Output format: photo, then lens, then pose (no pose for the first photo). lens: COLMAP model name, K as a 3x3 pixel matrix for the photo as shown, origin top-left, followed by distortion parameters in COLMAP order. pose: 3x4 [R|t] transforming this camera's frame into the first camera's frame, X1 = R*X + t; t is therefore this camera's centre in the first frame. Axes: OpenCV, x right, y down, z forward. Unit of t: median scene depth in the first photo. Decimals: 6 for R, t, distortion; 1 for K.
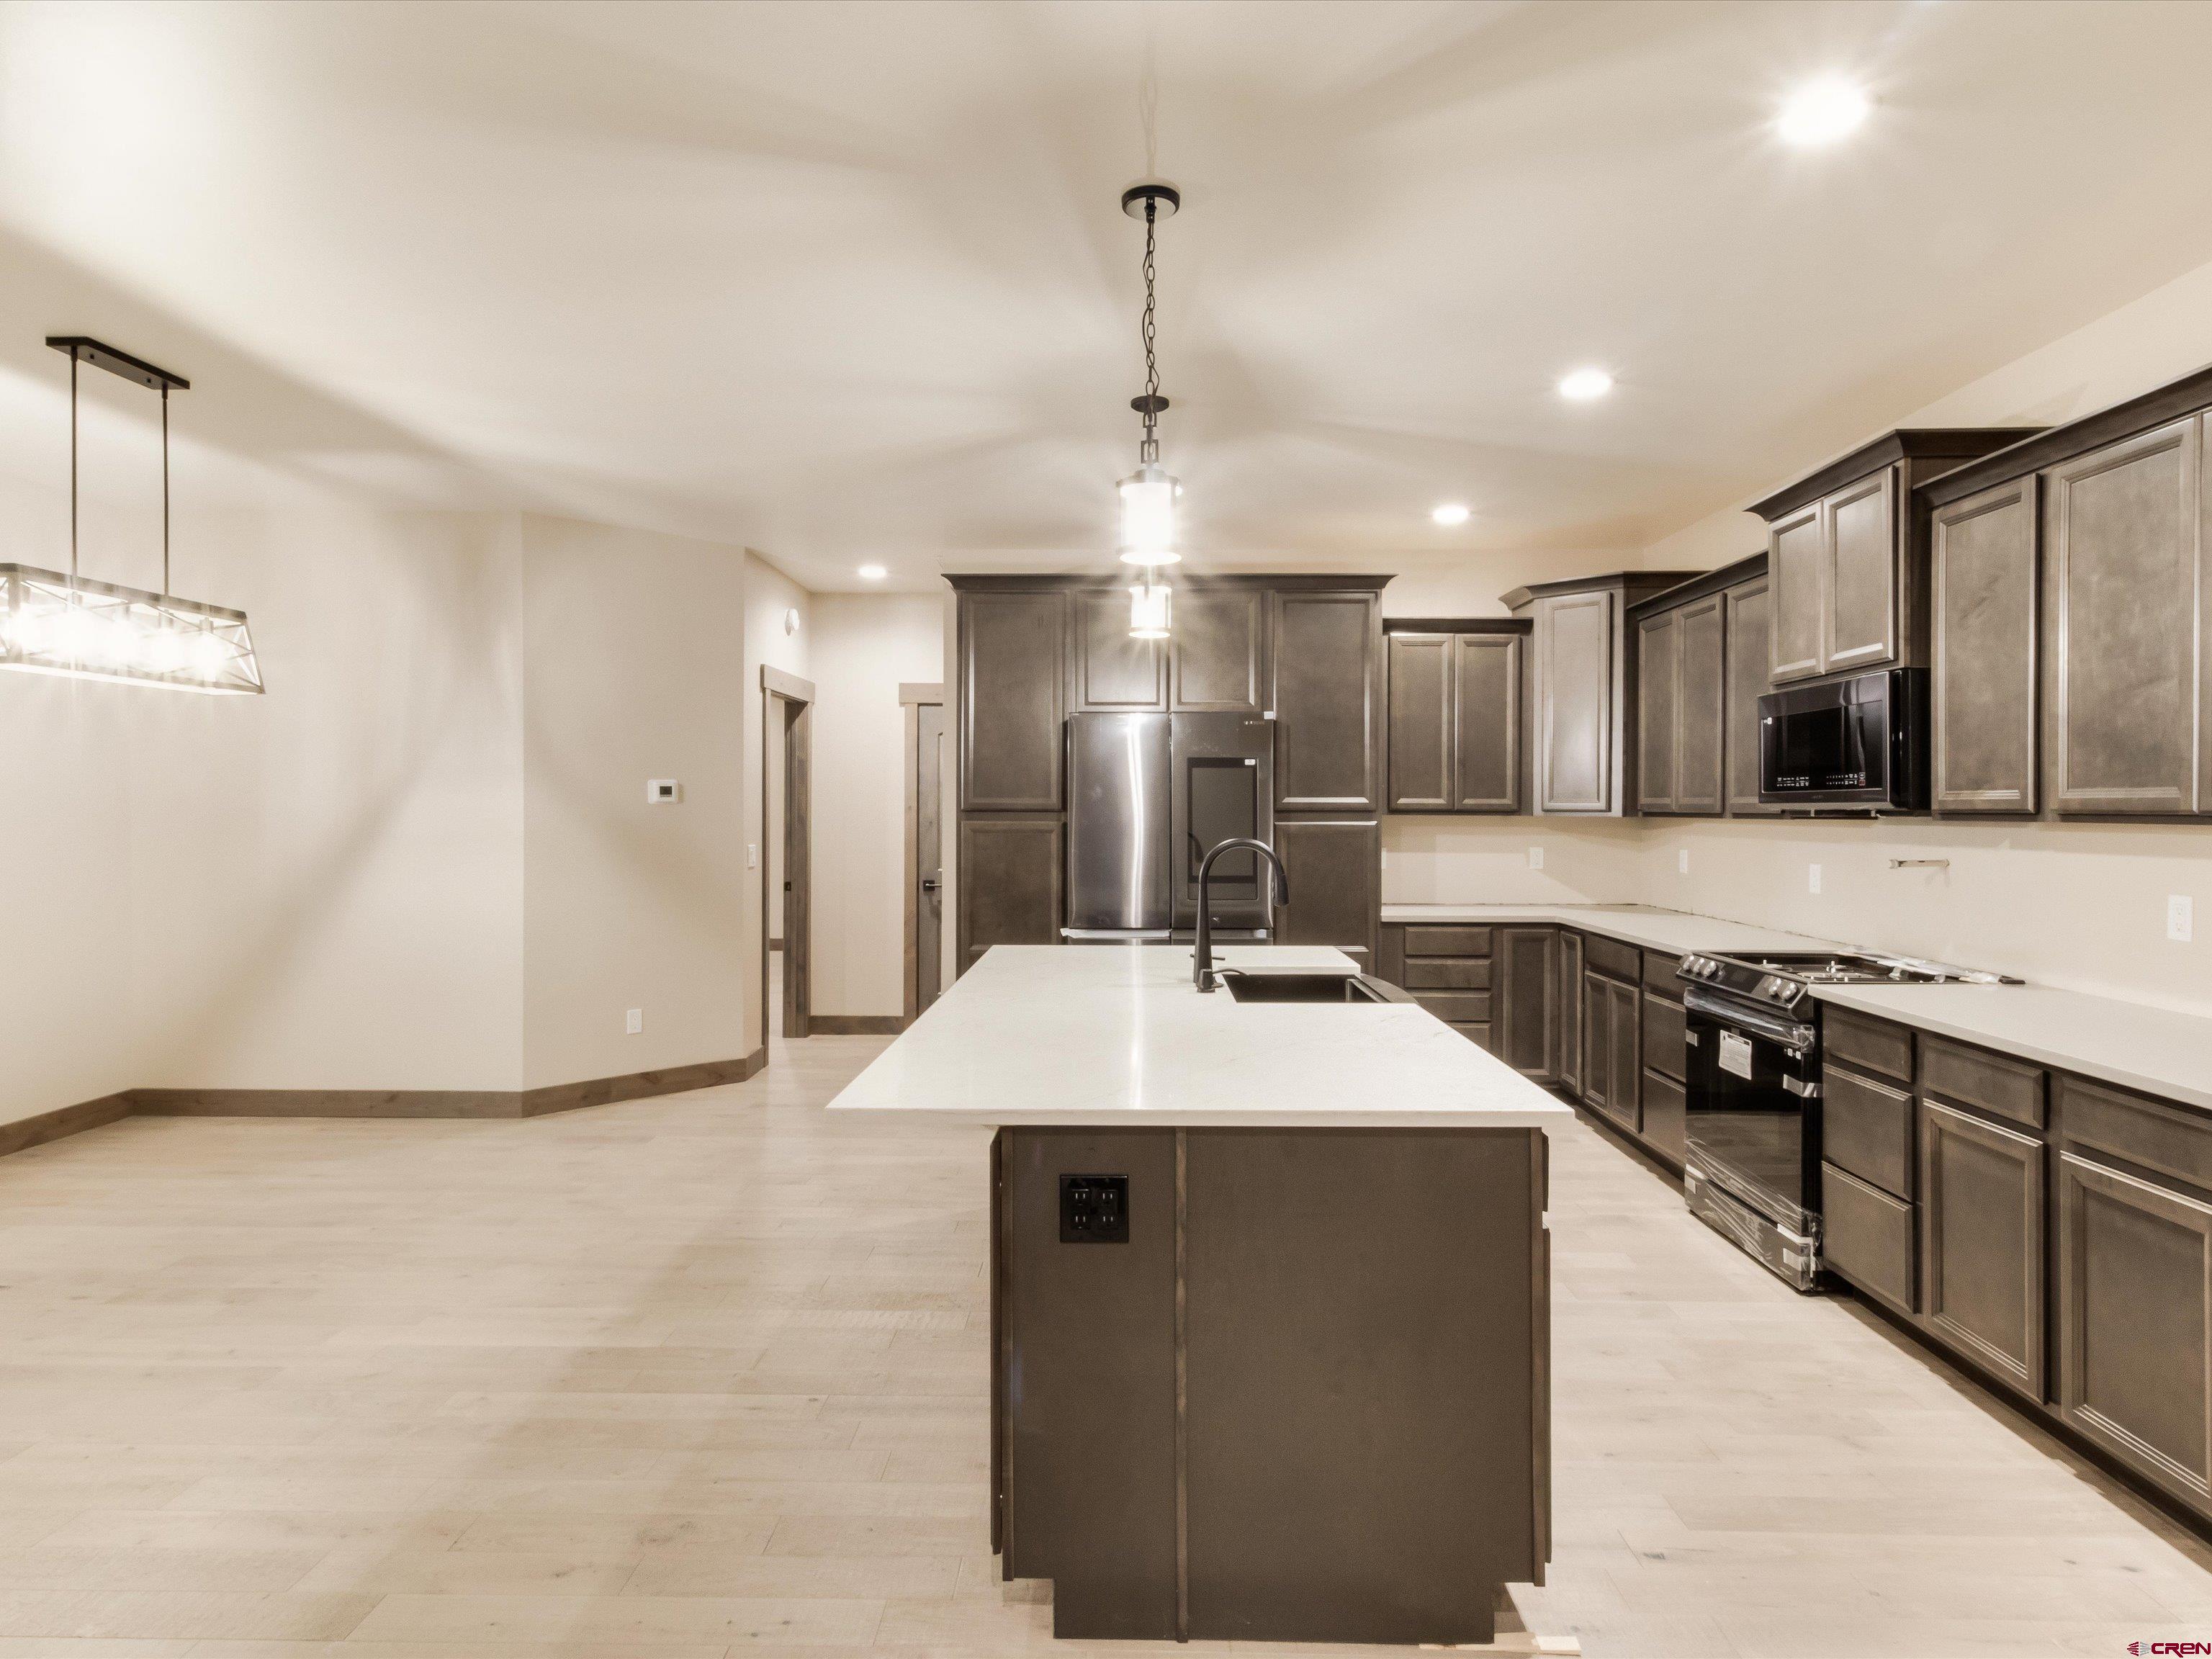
lens RADIAL K [[1235.6, 0, 1107.9], [0, 1235.6, 819.2], [0, 0, 1]] dist [0.003958, 0.001162]
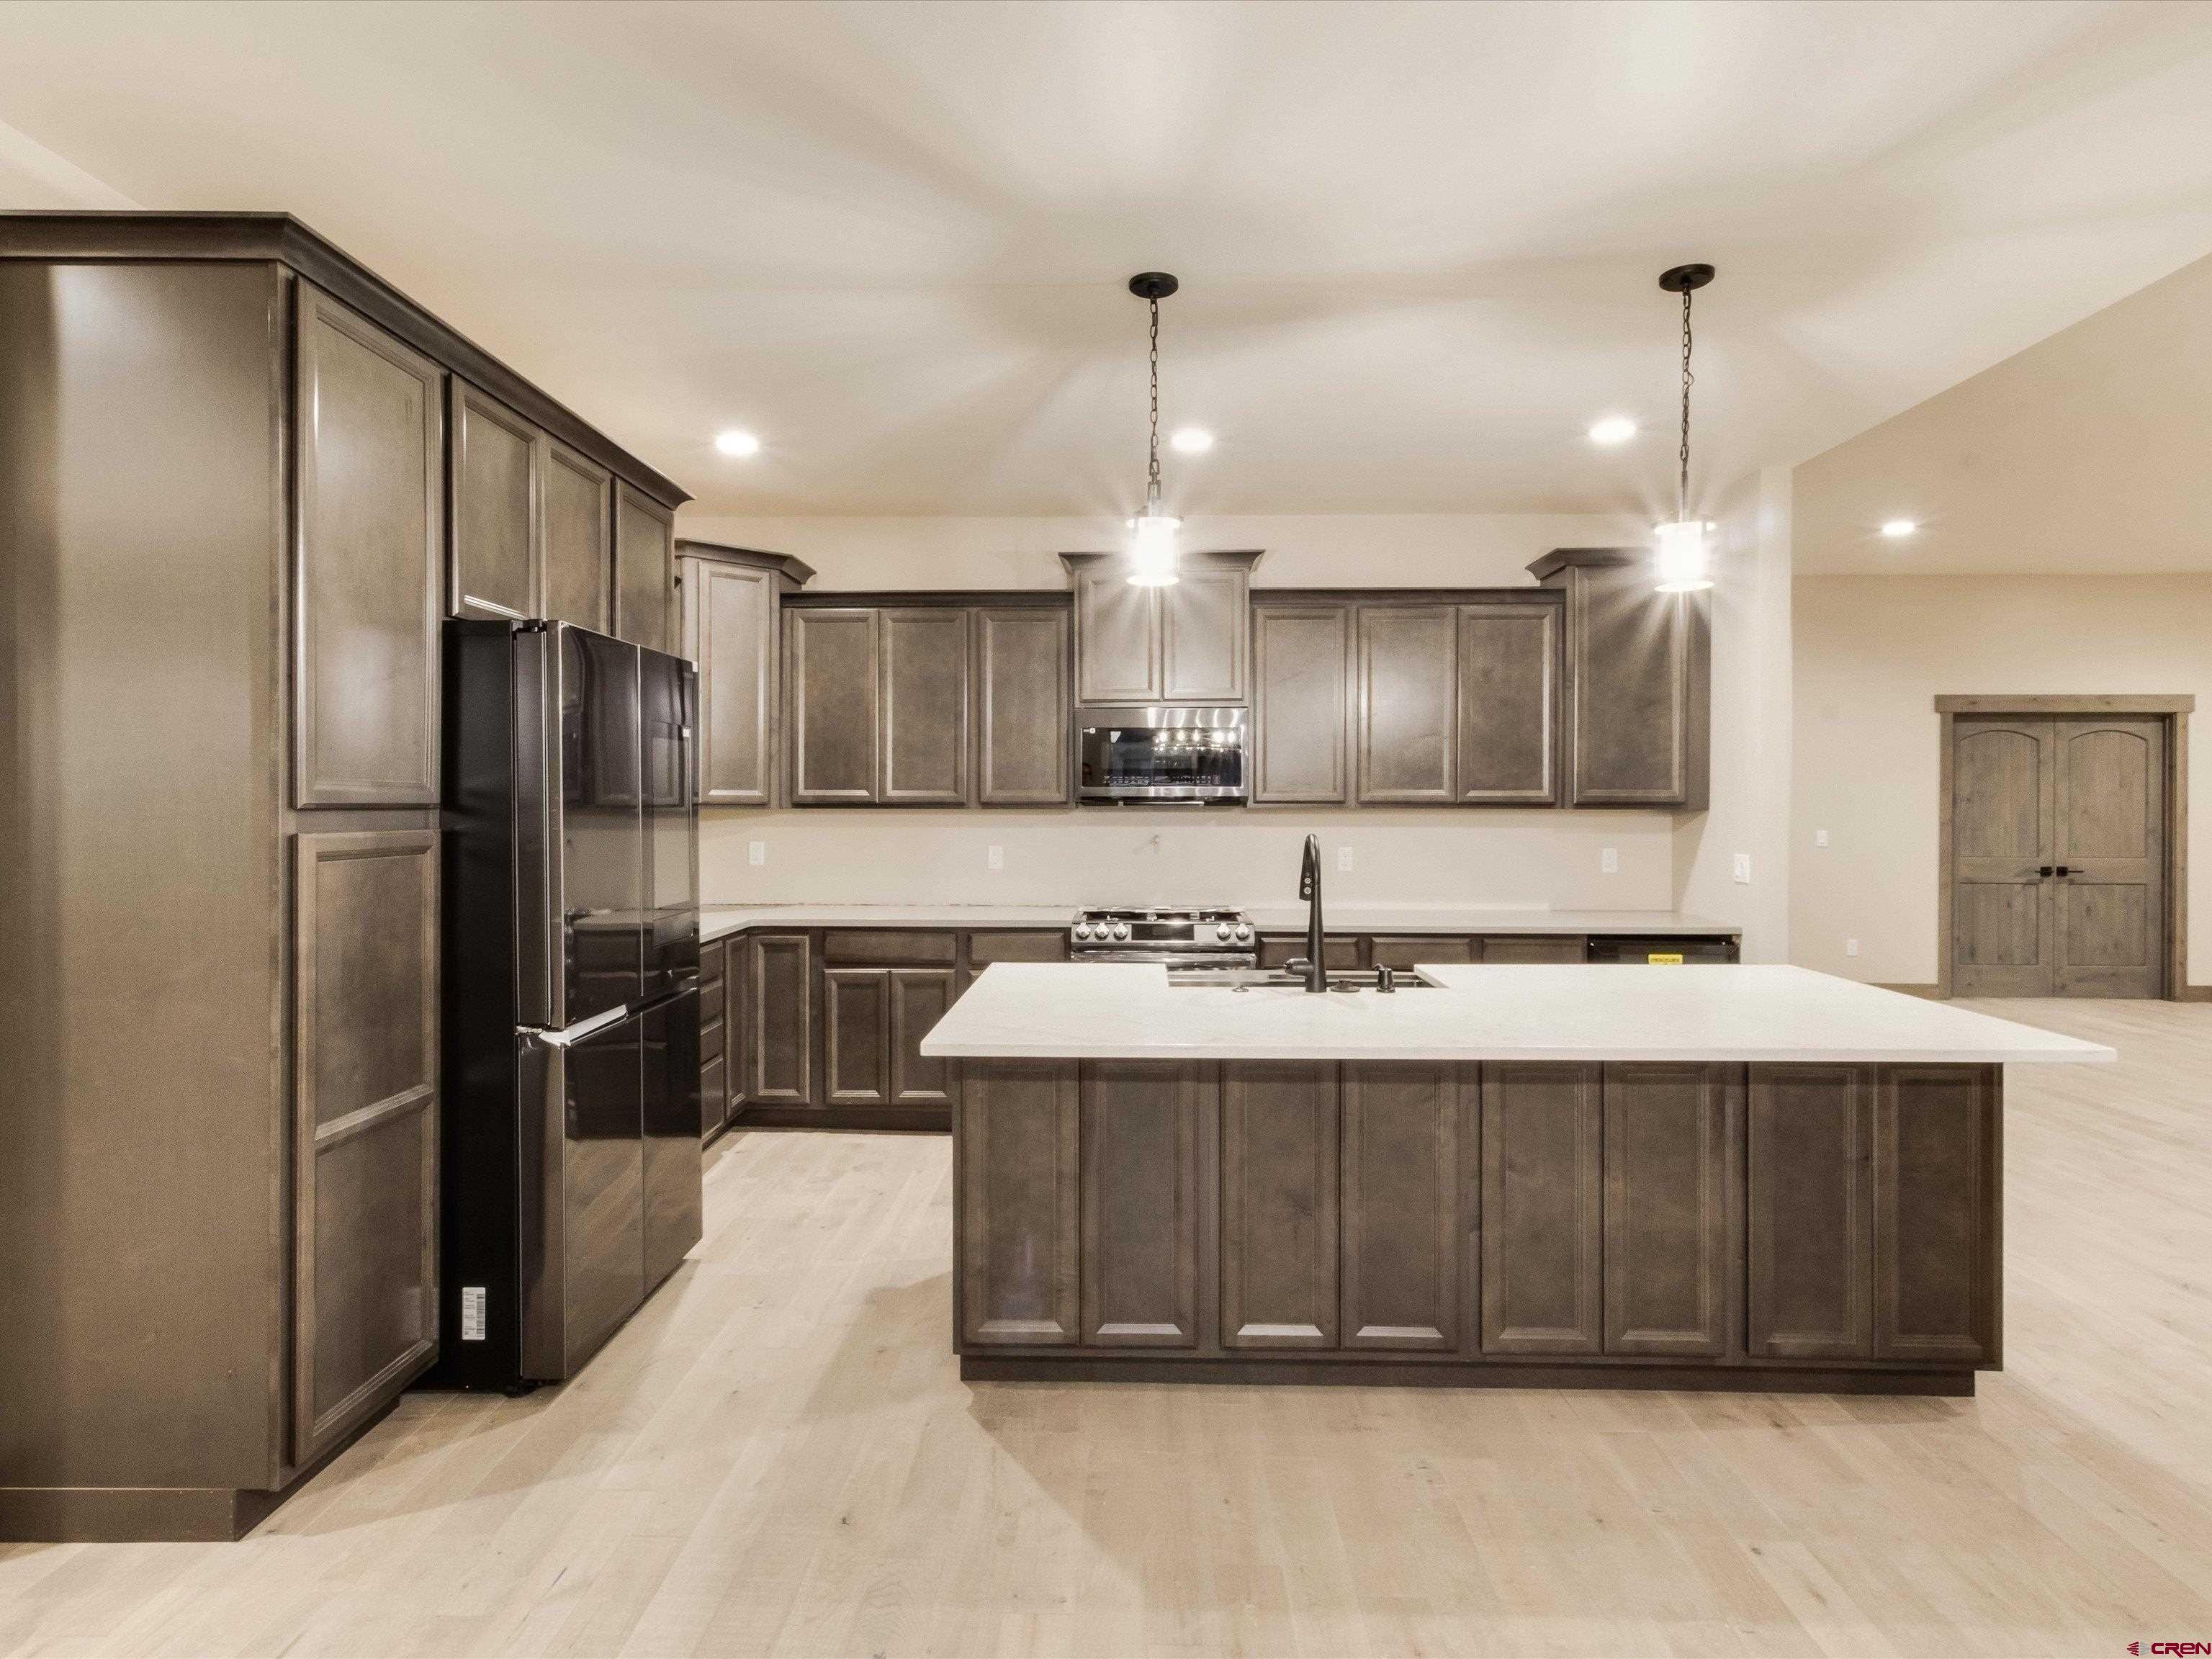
lens RADIAL K [[1235.6, 0, 1107.9], [0, 1235.6, 819.2], [0, 0, 1]] dist [0.003958, 0.001162]
pose [[-0.014113, -0.015440, 0.999781, -0.774172], [0.009971, 0.999829, 0.015581, -0.009414], [-0.999851, 0.010188, -0.013957, 1.073561]]
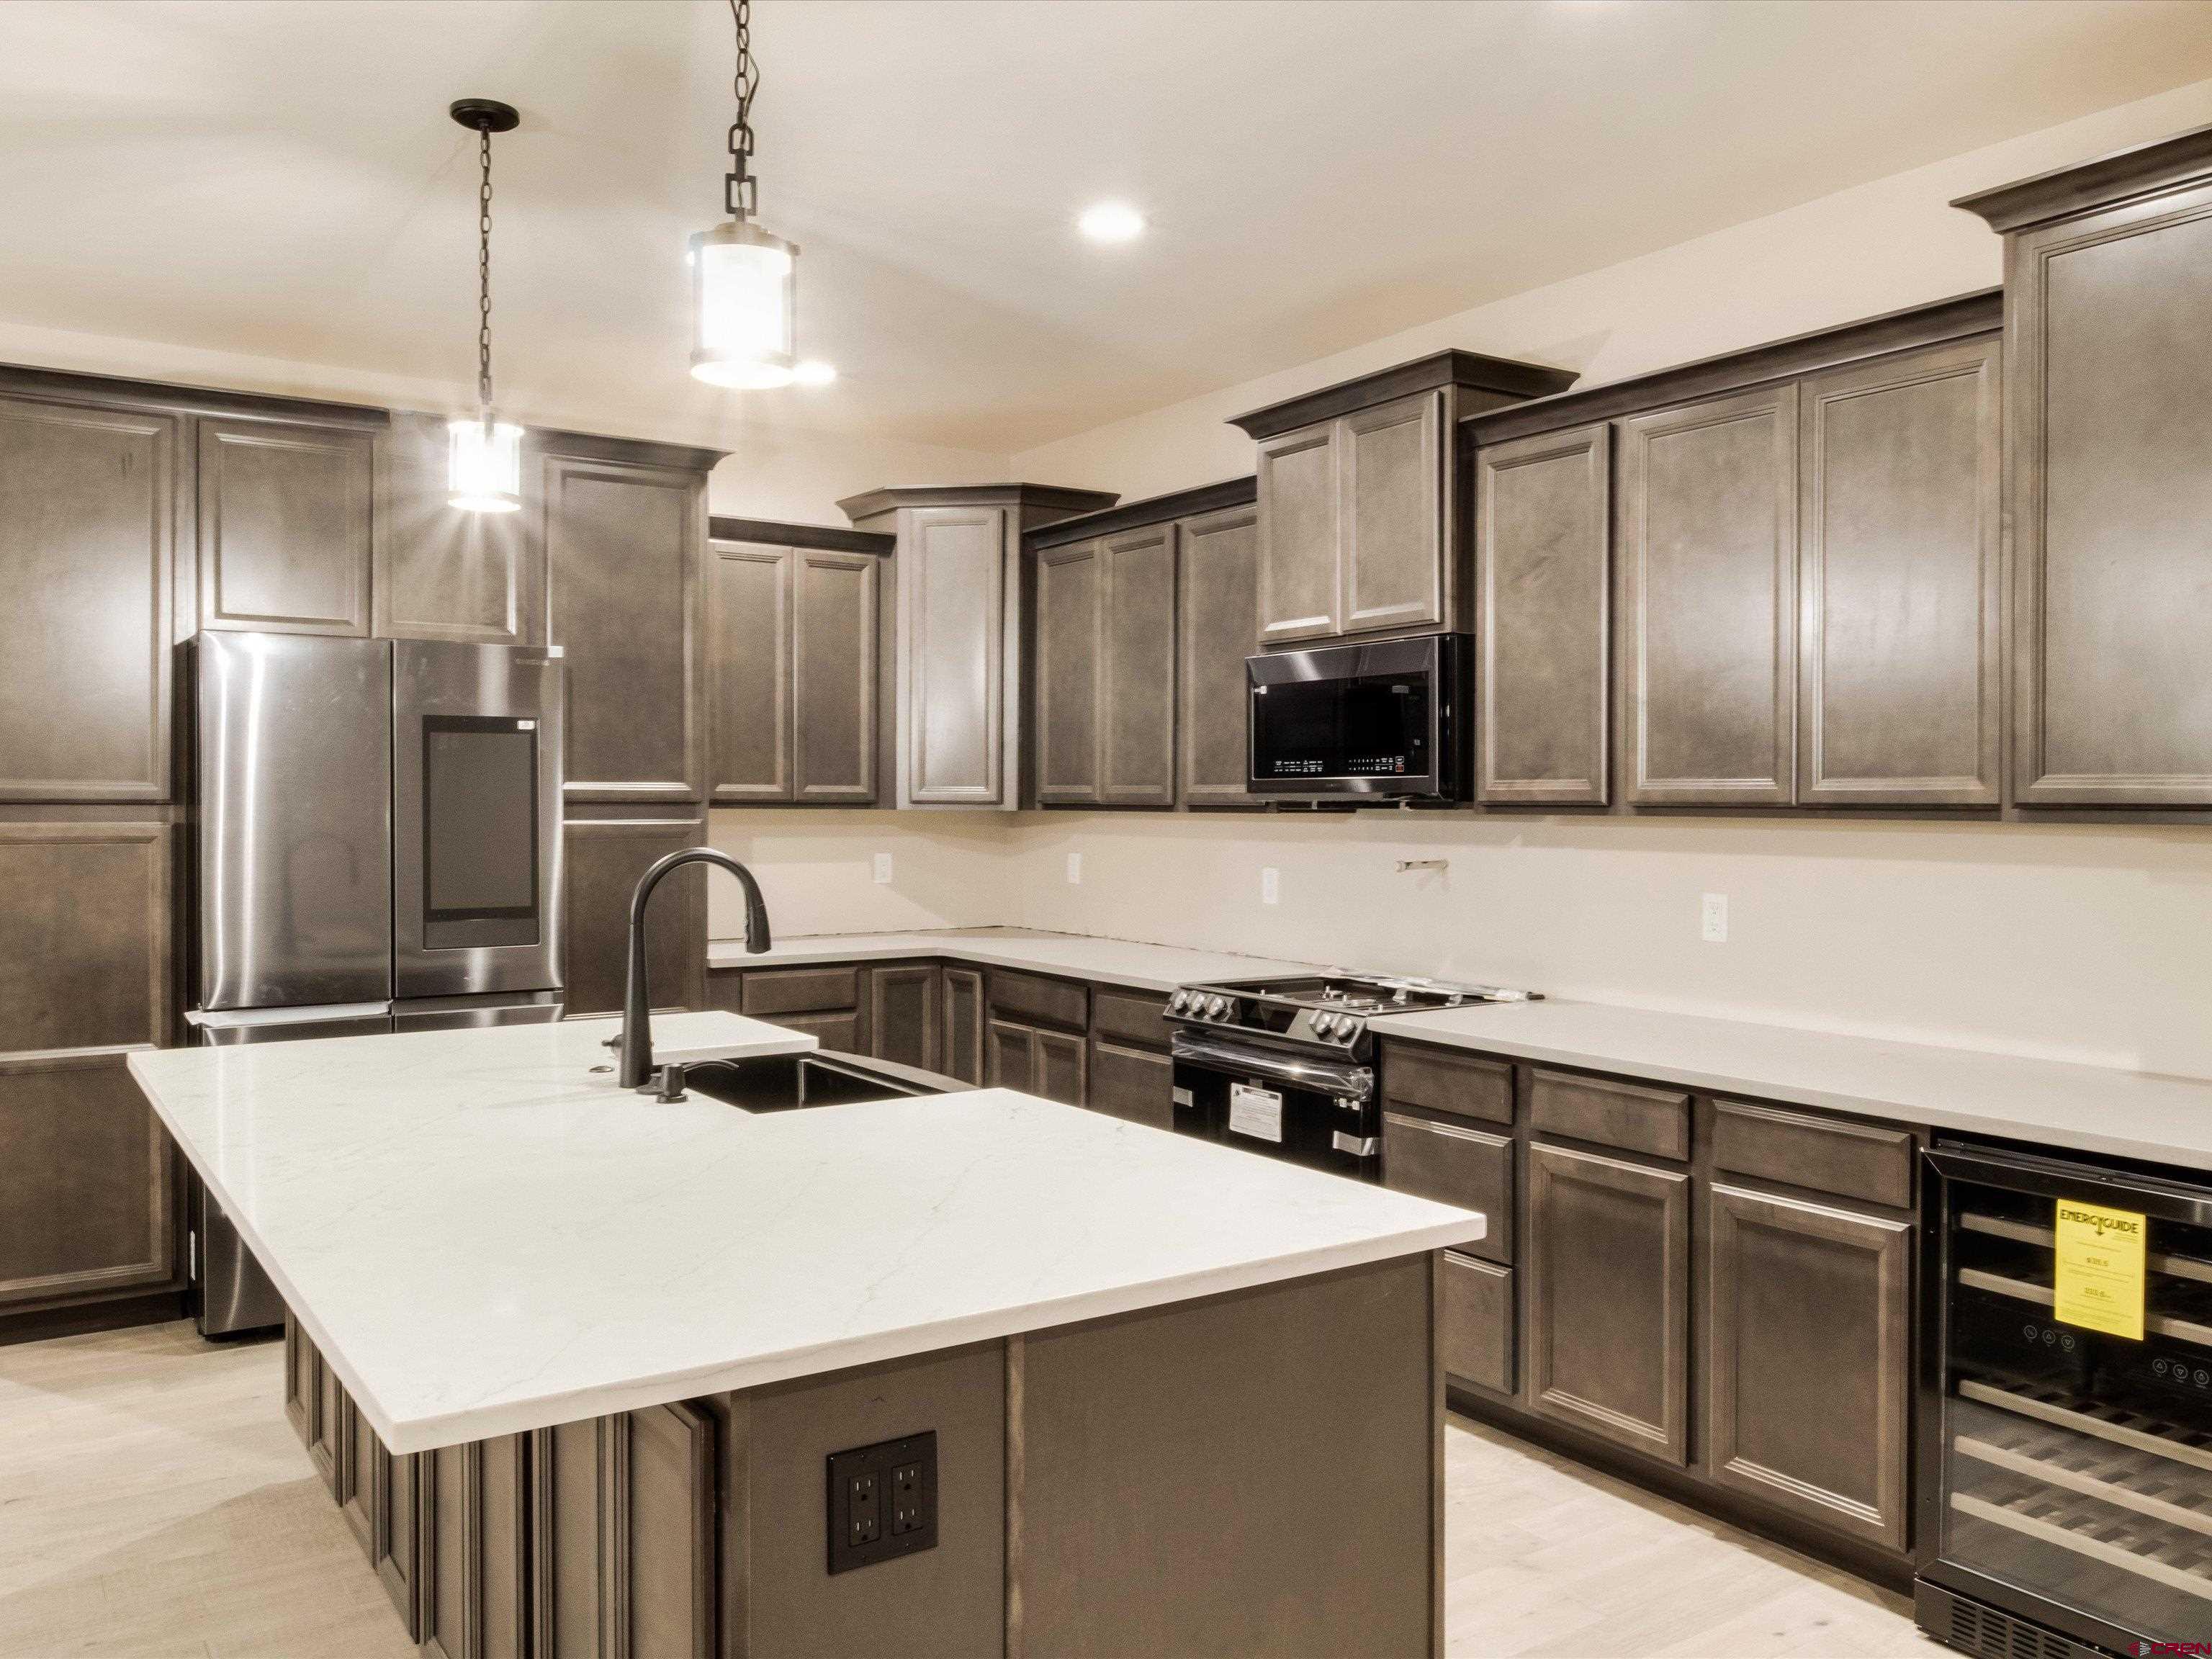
lens RADIAL K [[1736.4, 0, 1111.4], [0, 1736.4, 823.2], [0, 0, 1]] dist [-0.012767, 0.001575]
pose [[0.815743, -0.007825, 0.578362, -0.206723], [0.004280, 0.999963, 0.007492, -0.002472], [-0.578399, -0.003636, 0.815746, 0.153533]]
